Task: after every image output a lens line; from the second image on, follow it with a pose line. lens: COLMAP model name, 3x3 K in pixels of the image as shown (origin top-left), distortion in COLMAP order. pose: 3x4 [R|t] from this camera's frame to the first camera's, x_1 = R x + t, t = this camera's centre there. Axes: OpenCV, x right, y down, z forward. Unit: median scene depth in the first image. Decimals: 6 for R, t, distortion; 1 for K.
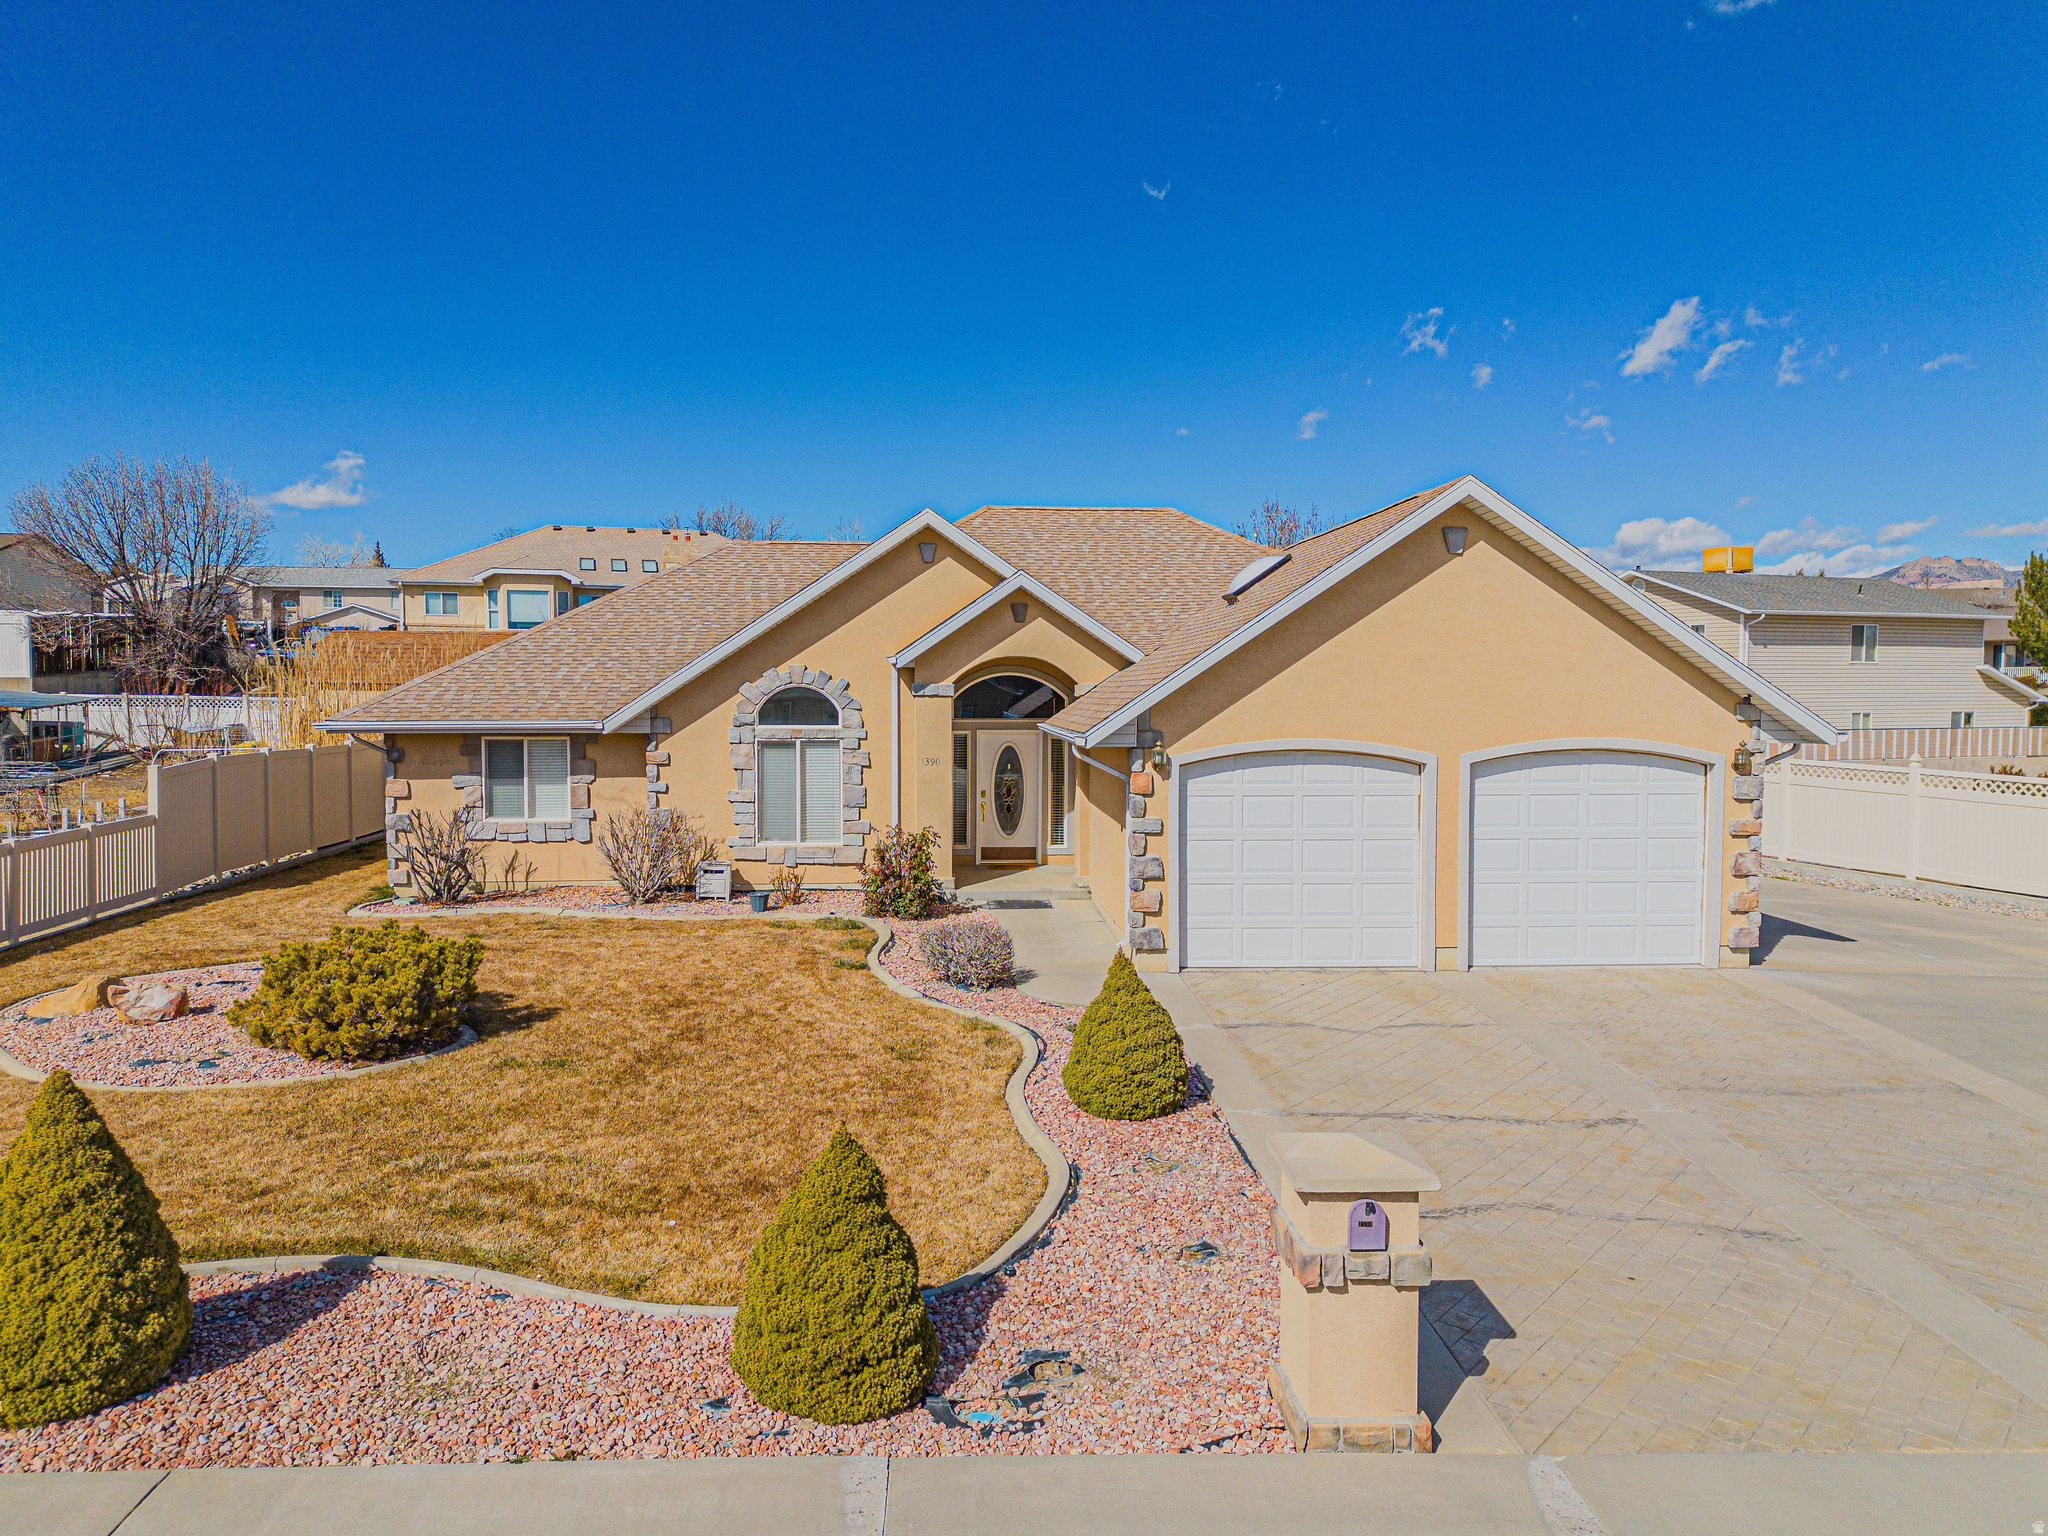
lens RADIAL K [[1442.5, 0, 1024.0], [0, 1442.5, 768.0], [0, 0, 1]] dist [0.071193, -0.070863]
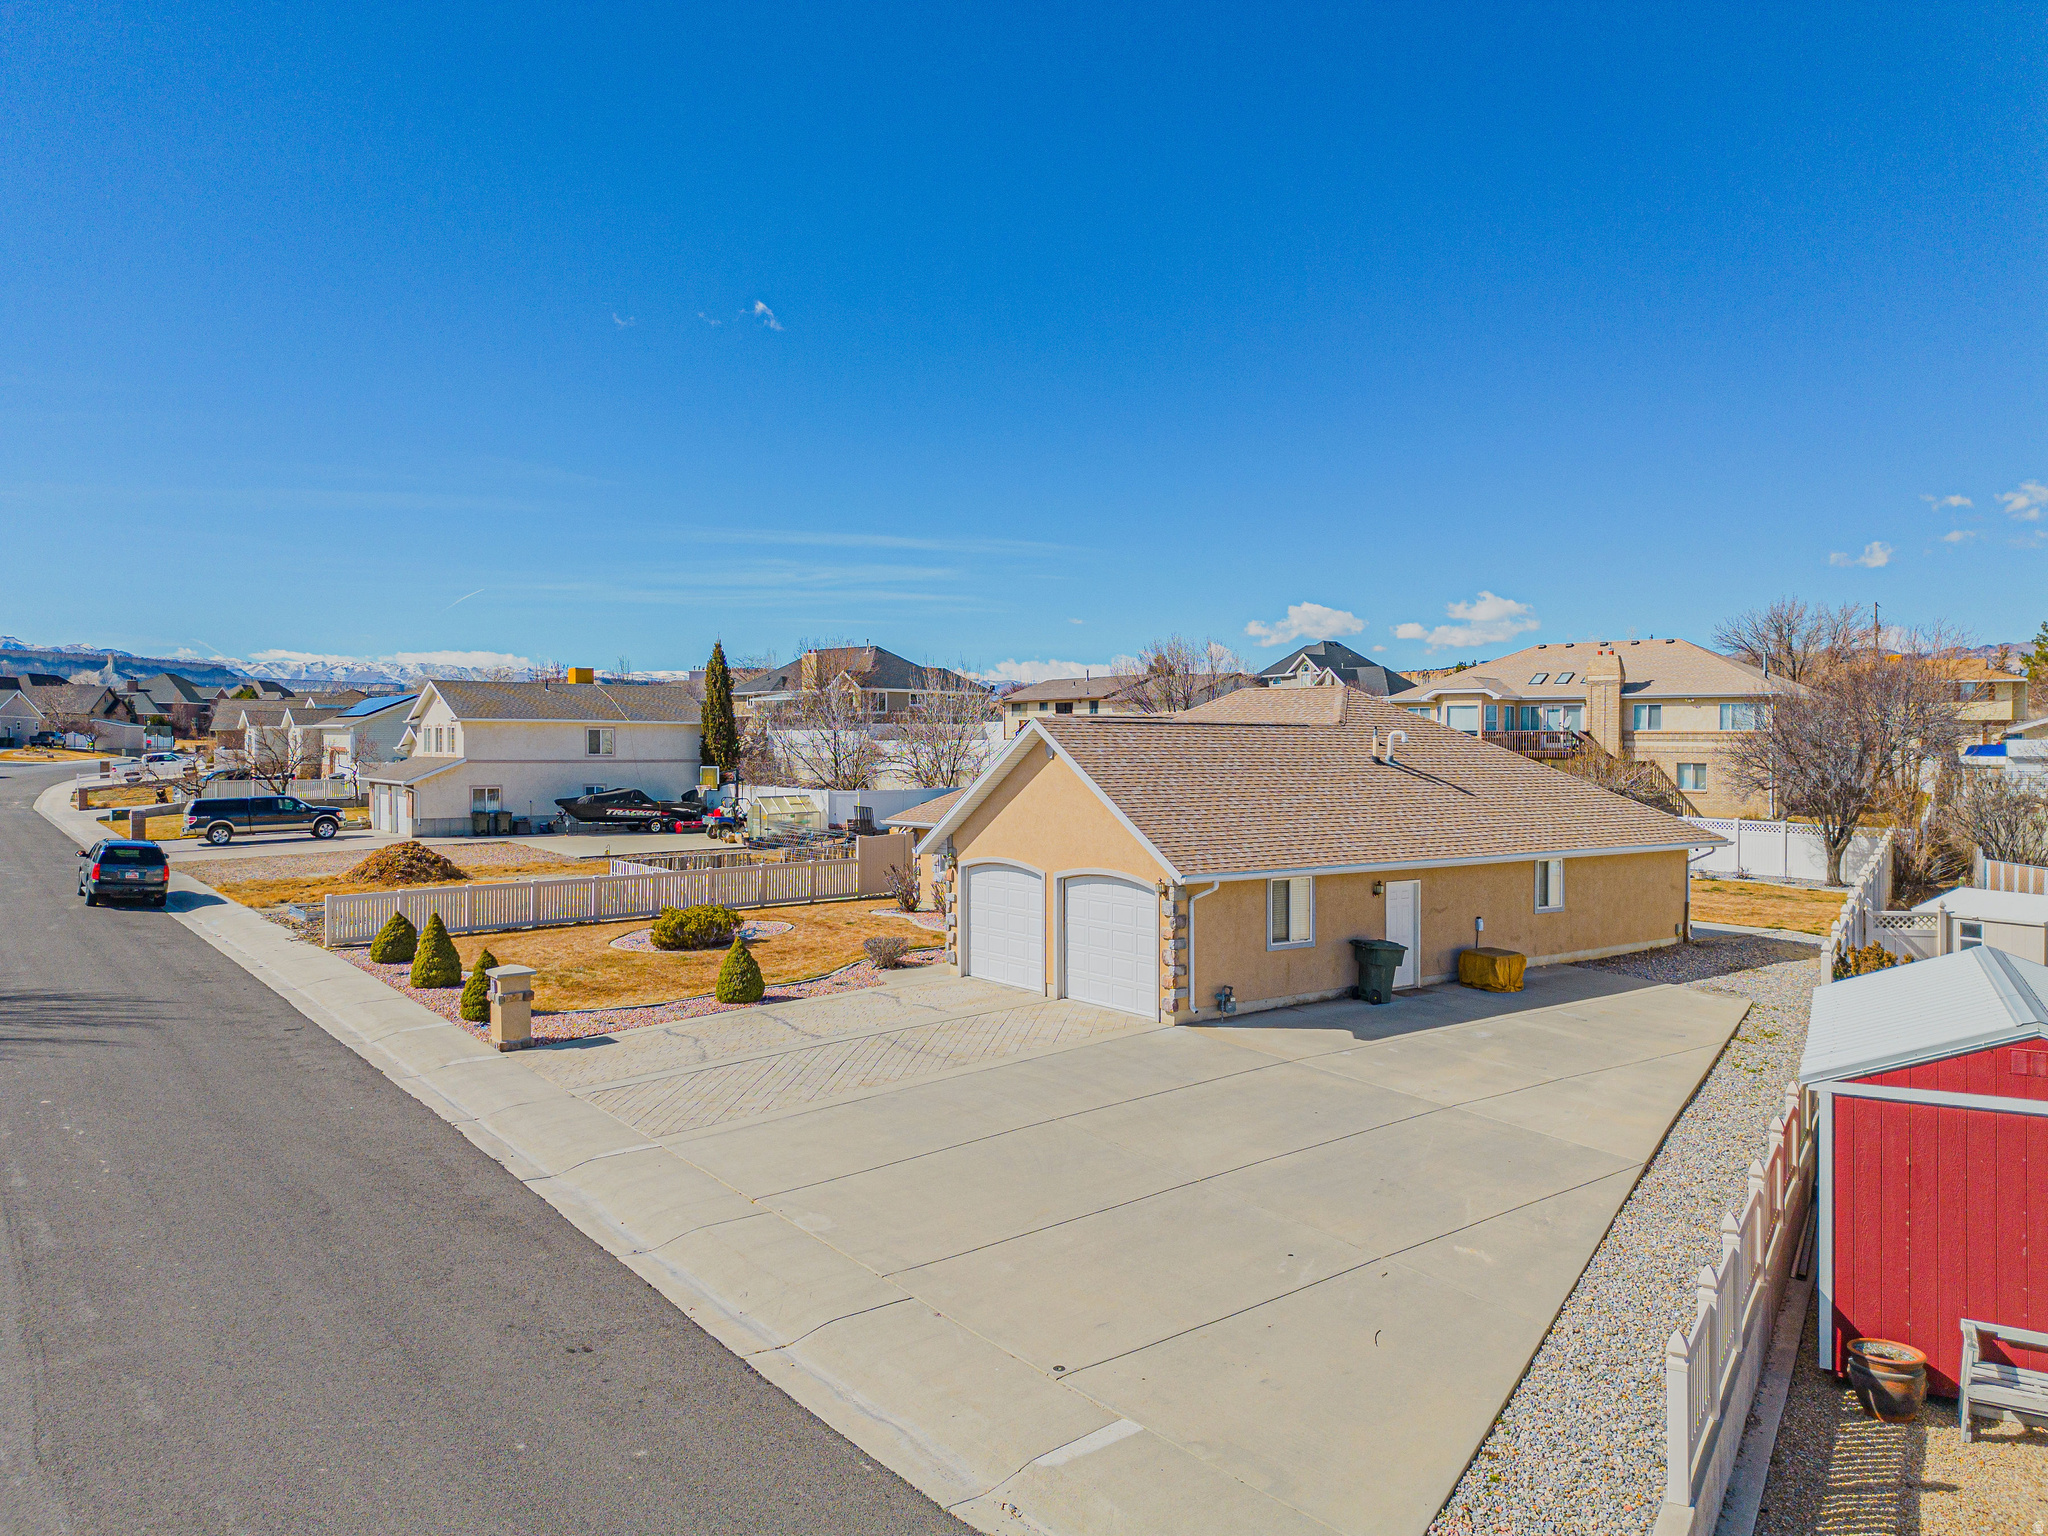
lens RADIAL K [[1410.9, 0, 1030.0], [0, 1410.9, 765.3], [0, 0, 1]] dist [0.103272, -0.176883]
pose [[0.560530, 0.009505, -0.828080, 1.313353], [-0.047466, 0.998659, -0.020667, -0.077634], [0.826773, 0.050890, 0.560229, 0.019428]]
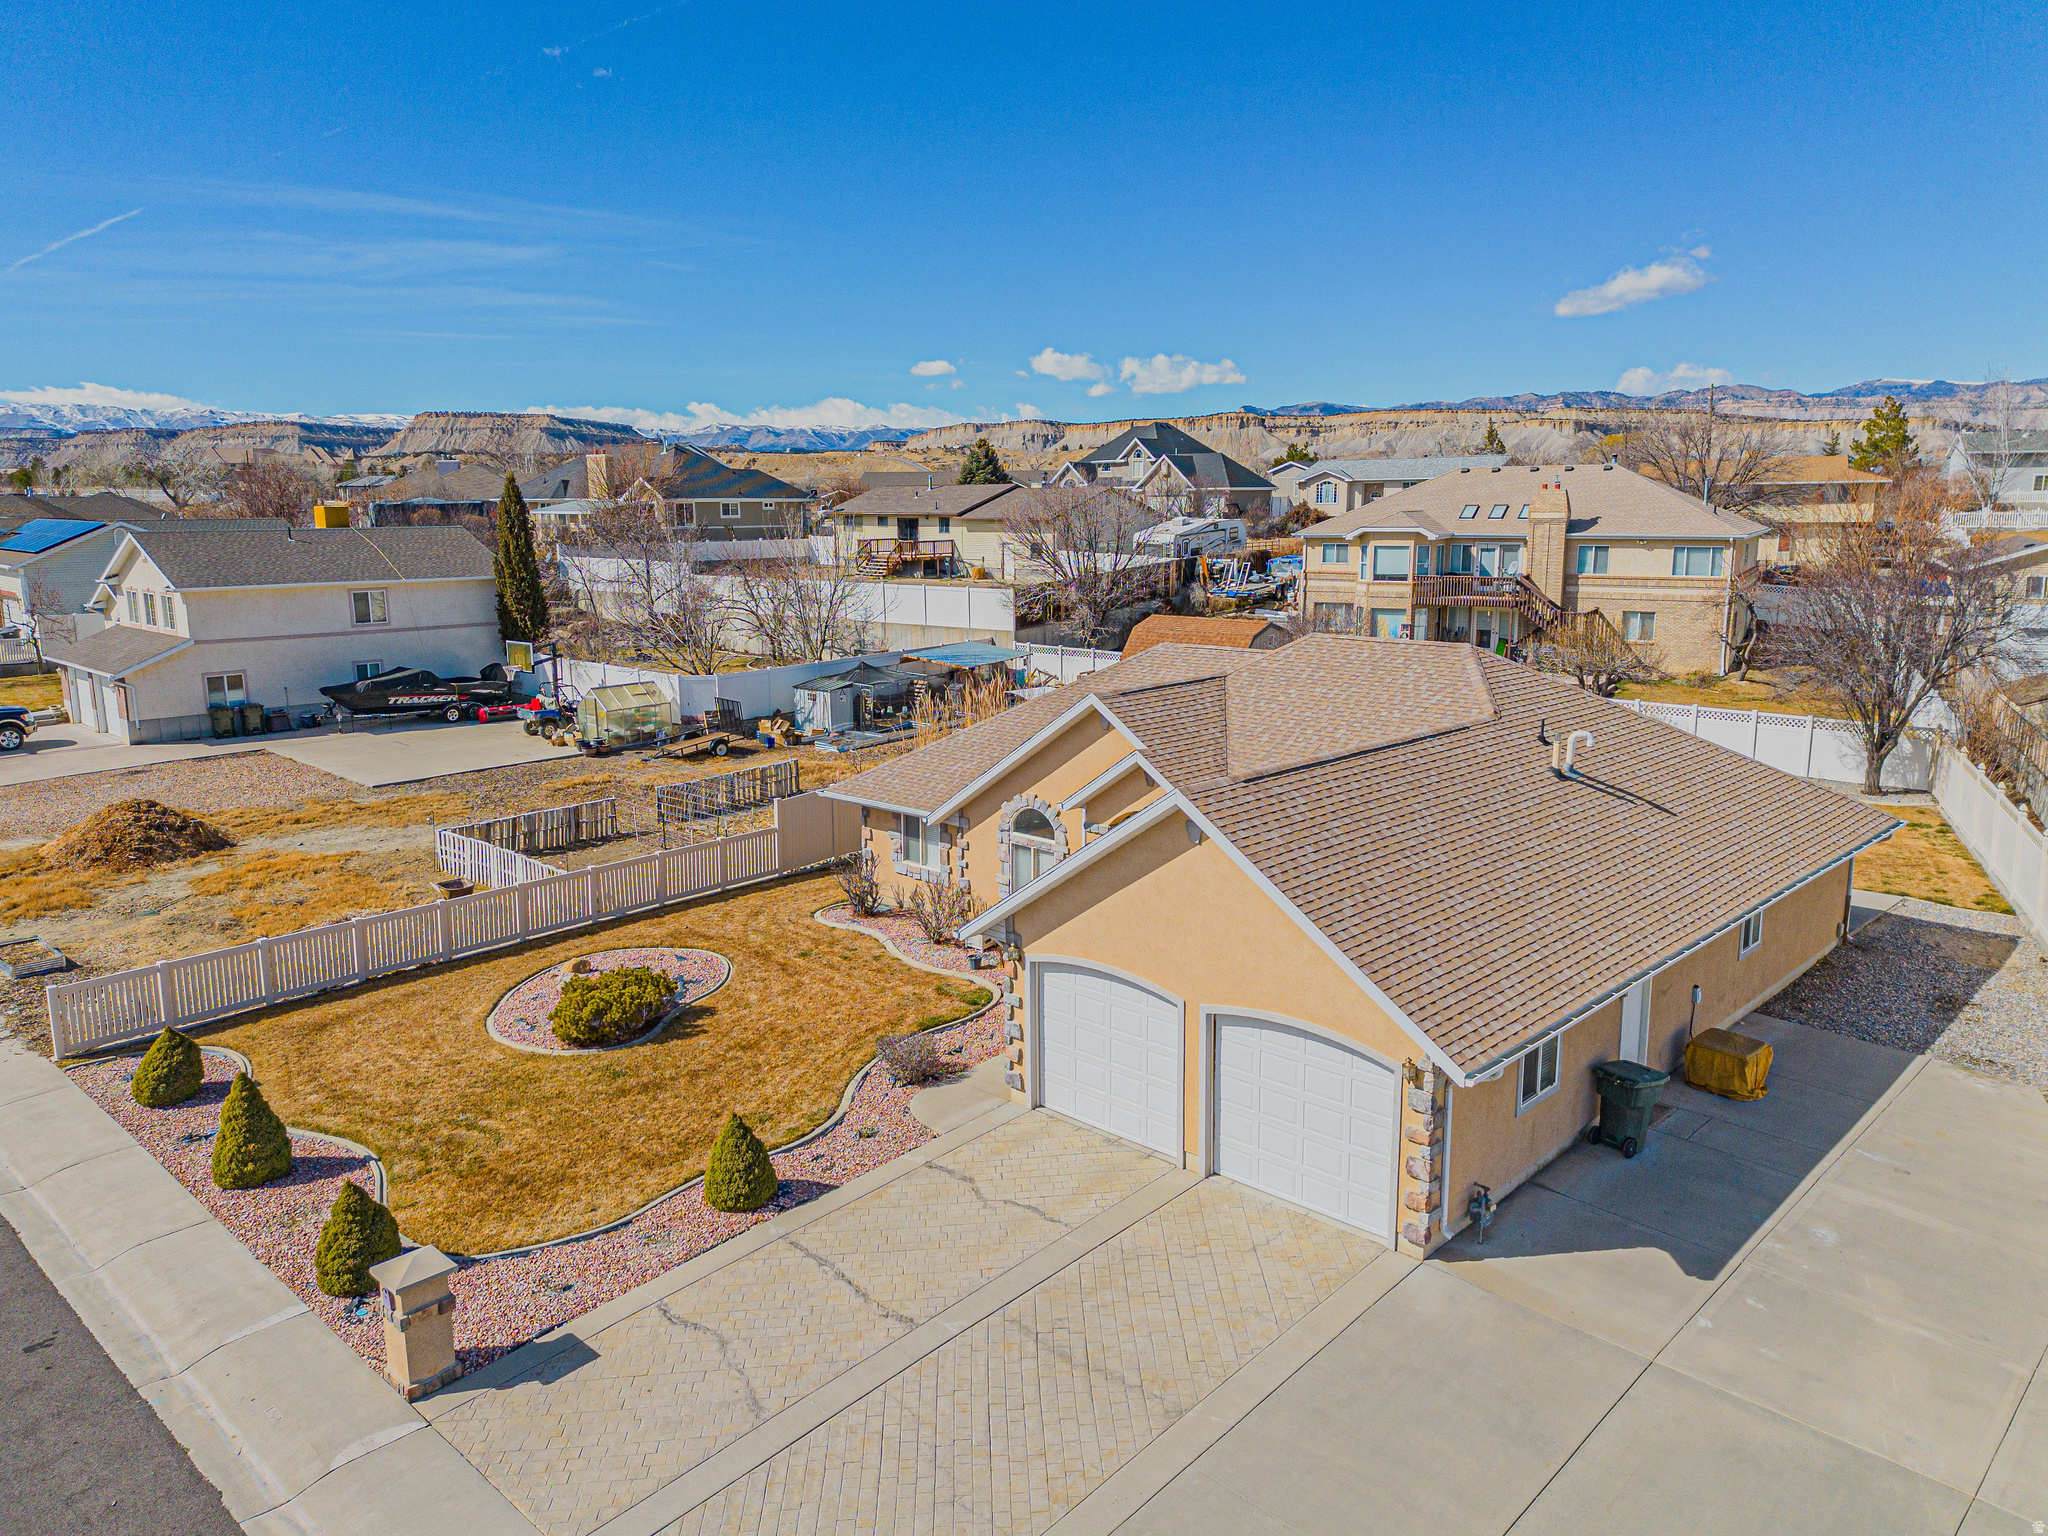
lens RADIAL K [[1442.5, 0, 1024.0], [0, 1442.5, 768.0], [0, 0, 1]] dist [0.071193, -0.070863]
pose [[0.682617, 0.125839, -0.719860, 0.812321], [-0.032939, 0.989359, 0.141716, -0.286712], [0.730034, -0.073026, 0.679498, 0.071754]]
